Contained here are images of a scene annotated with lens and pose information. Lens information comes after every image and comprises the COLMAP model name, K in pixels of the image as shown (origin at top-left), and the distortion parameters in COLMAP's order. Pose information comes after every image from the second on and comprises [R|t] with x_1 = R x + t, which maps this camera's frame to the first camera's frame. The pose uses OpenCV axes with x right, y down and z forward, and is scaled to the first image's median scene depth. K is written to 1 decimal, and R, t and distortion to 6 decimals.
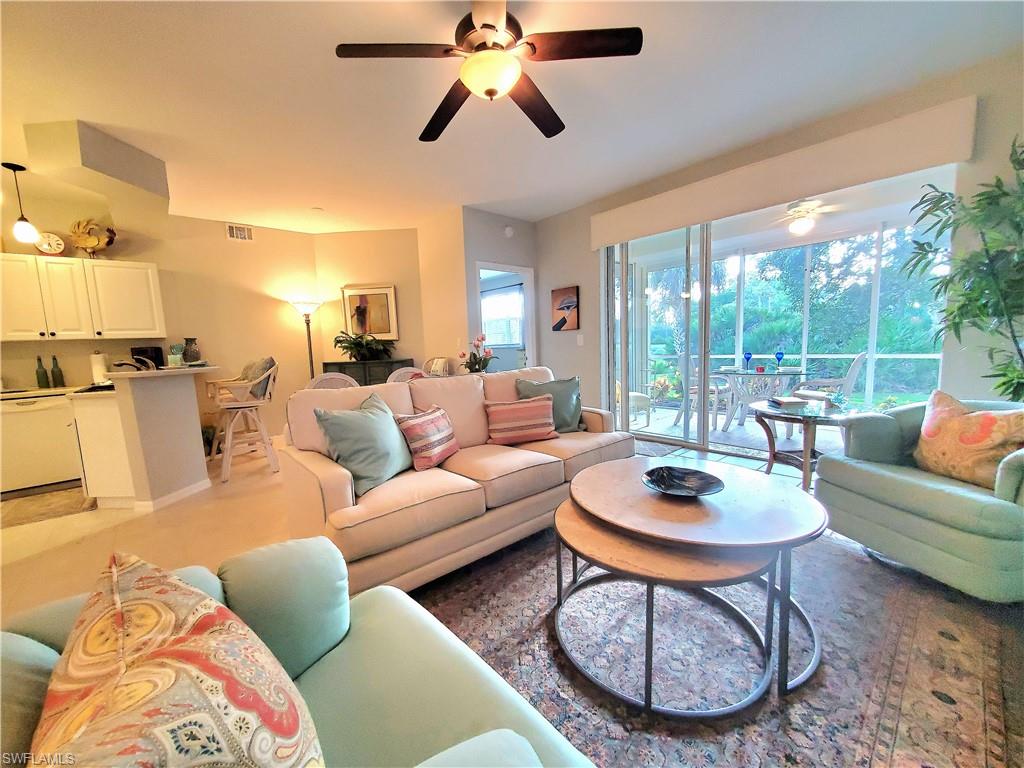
lens RADIAL K [[407.4, 0, 501.1], [0, 407.4, 391.7], [0, 0, 1]] dist [0.000584, -0.000487]
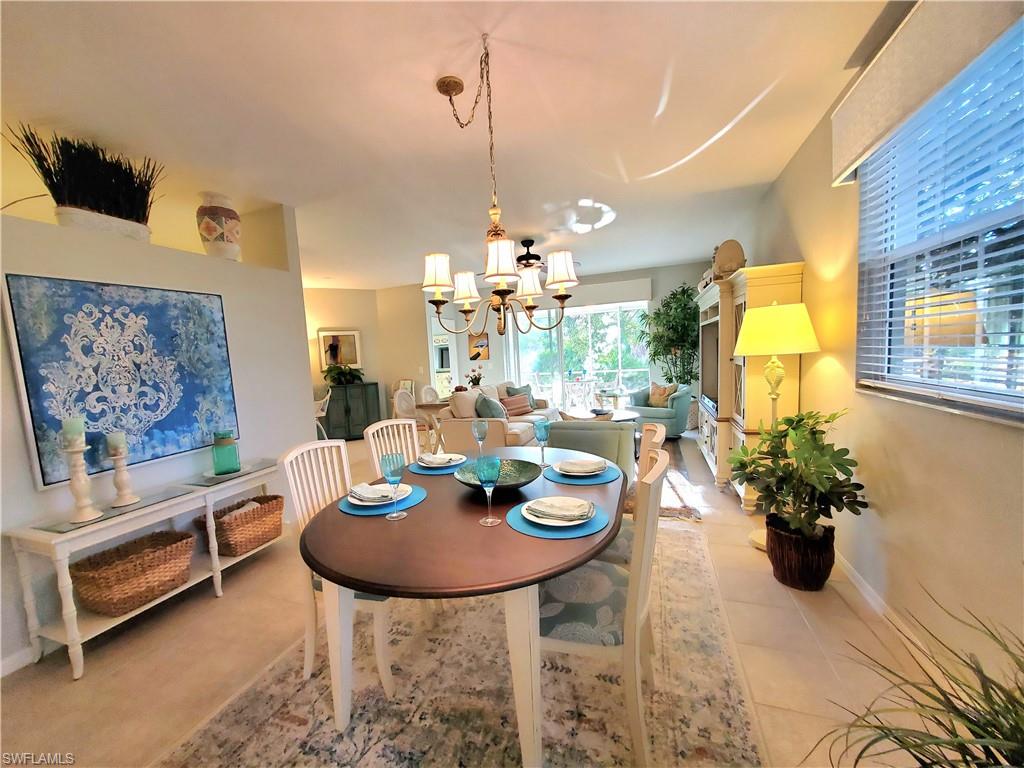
lens RADIAL K [[407.4, 0, 501.1], [0, 407.4, 391.7], [0, 0, 1]] dist [0.000584, -0.000487]
pose [[0.872582, -0.053891, 0.485486, -0.565582], [0.080399, 0.996185, -0.033922, 0.036686], [-0.481806, 0.068633, 0.873586, -0.449450]]
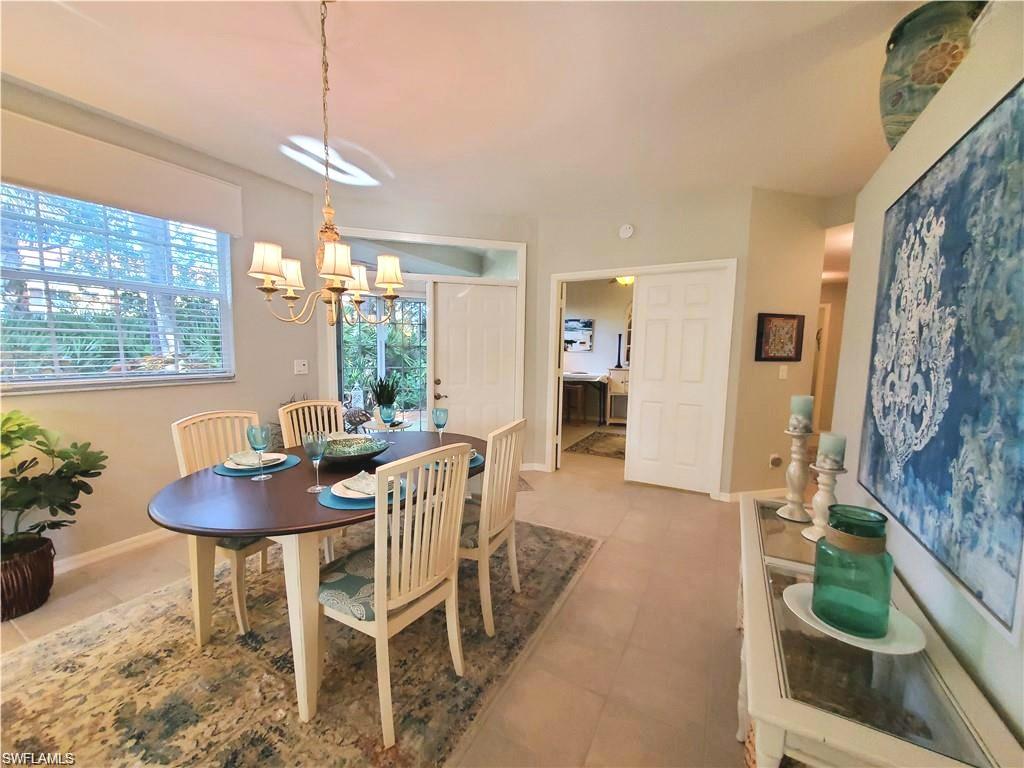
lens RADIAL K [[407.4, 0, 501.1], [0, 407.4, 391.7], [0, 0, 1]] dist [0.000584, -0.000487]
pose [[-0.939781, 0.065223, -0.335497, -0.399614], [-0.015067, 0.972762, 0.231316, -0.060017], [0.341446, 0.222441, -0.913200, 0.310643]]
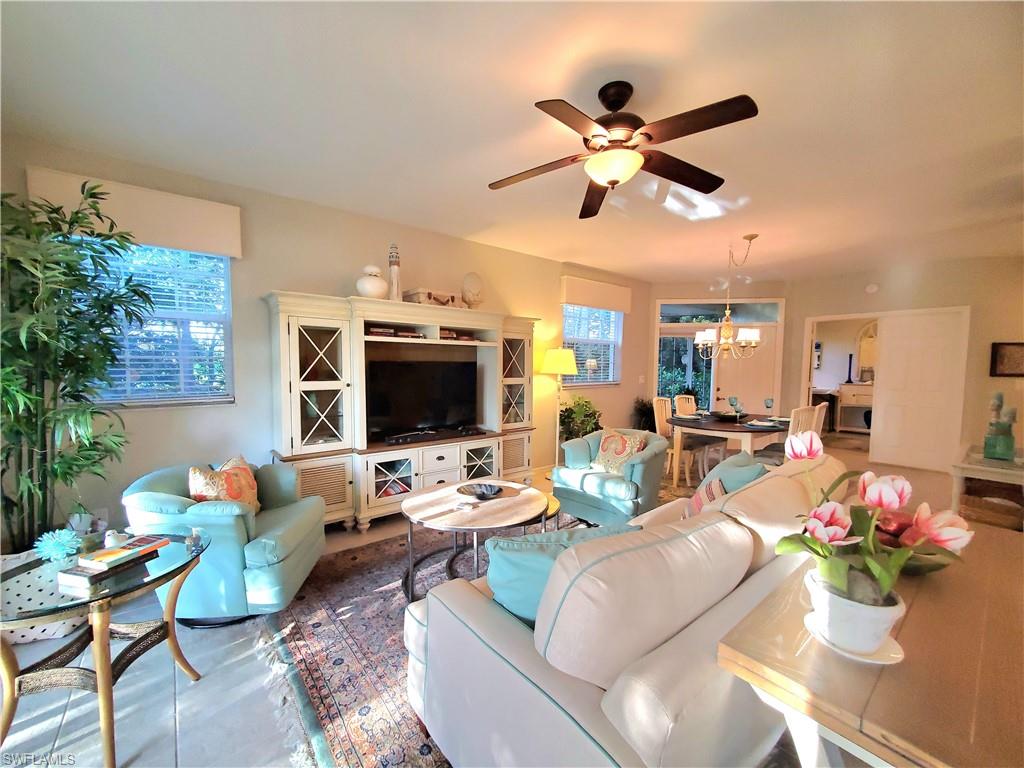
lens RADIAL K [[407.4, 0, 501.1], [0, 407.4, 391.7], [0, 0, 1]] dist [0.000584, -0.000487]
pose [[-0.998928, 0.033883, 0.031530, 0.099356], [0.039122, 0.982141, 0.184034, -0.145302], [-0.024731, 0.185070, -0.982414, 0.807157]]
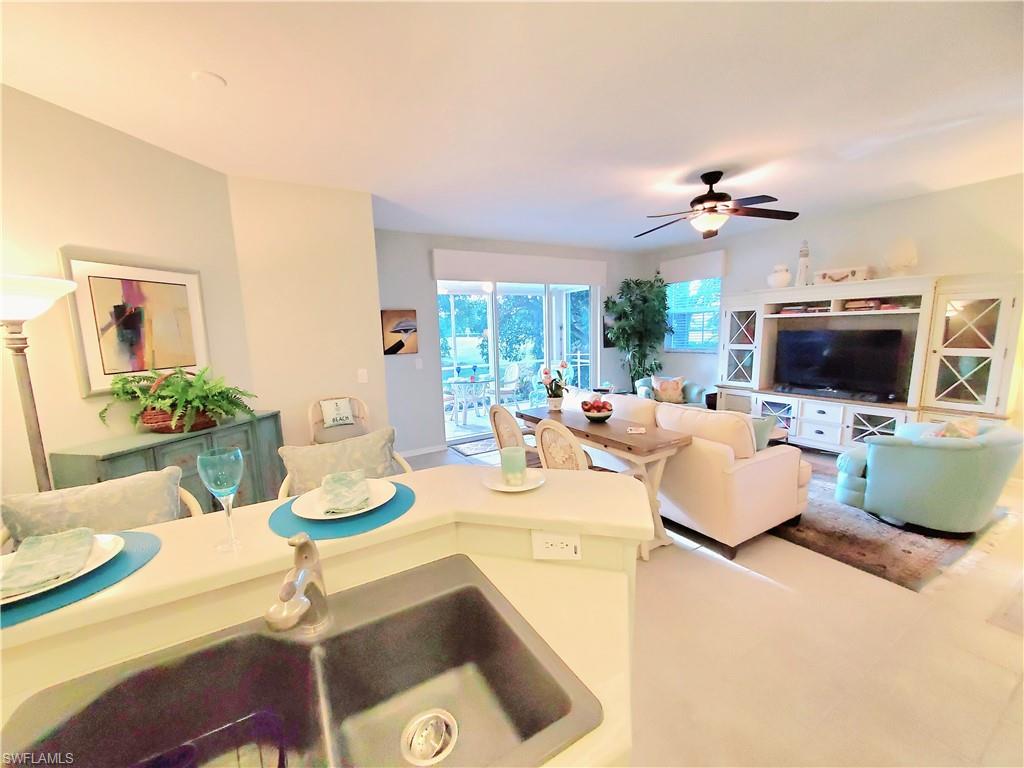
lens RADIAL K [[407.4, 0, 501.1], [0, 407.4, 391.7], [0, 0, 1]] dist [0.000584, -0.000487]
pose [[0.179596, -0.112242, 0.977316, -0.751409], [0.141778, 0.986051, 0.087191, -0.115026], [-0.973470, 0.122903, 0.193004, 0.606541]]
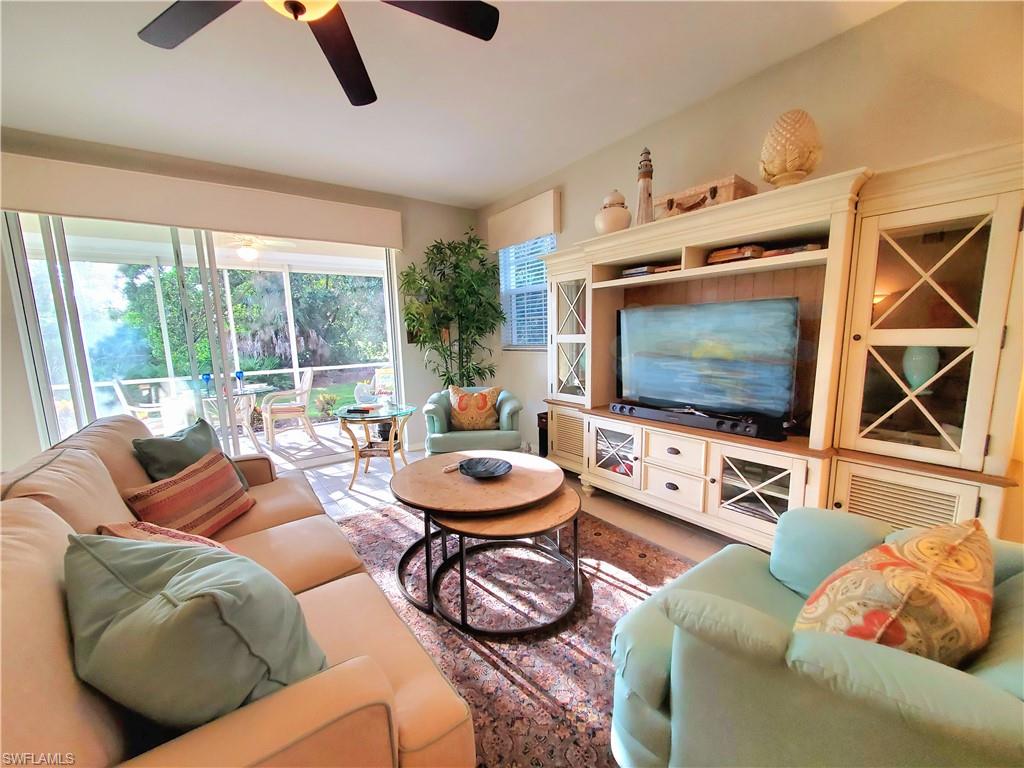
lens RADIAL K [[407.4, 0, 501.1], [0, 407.4, 391.7], [0, 0, 1]] dist [0.000584, -0.000487]
pose [[0.084727, -0.102890, 0.991078, -0.264838], [0.145027, 0.985335, 0.089896, -0.041056], [-0.985793, 0.136117, 0.098406, 0.253567]]
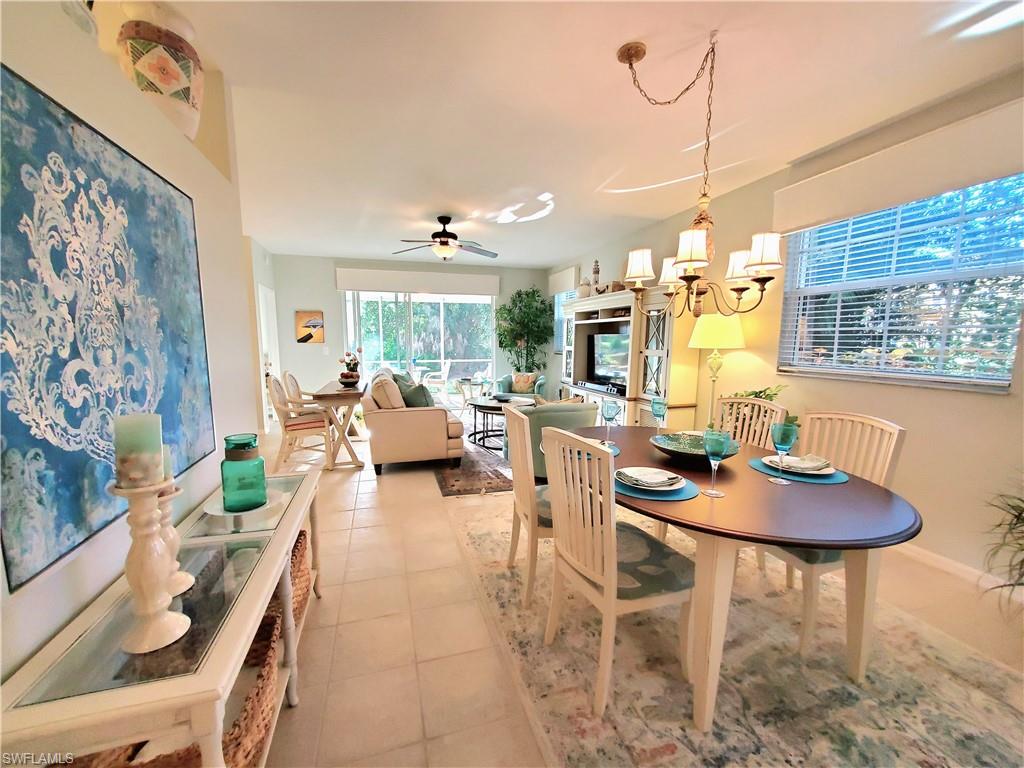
lens RADIAL K [[407.4, 0, 501.1], [0, 407.4, 391.7], [0, 0, 1]] dist [0.000584, -0.000487]
pose [[0.409017, -0.073997, 0.909522, -0.829707], [0.090105, 0.995111, 0.040440, 0.012190], [-0.908067, 0.065412, 0.413685, -0.115777]]
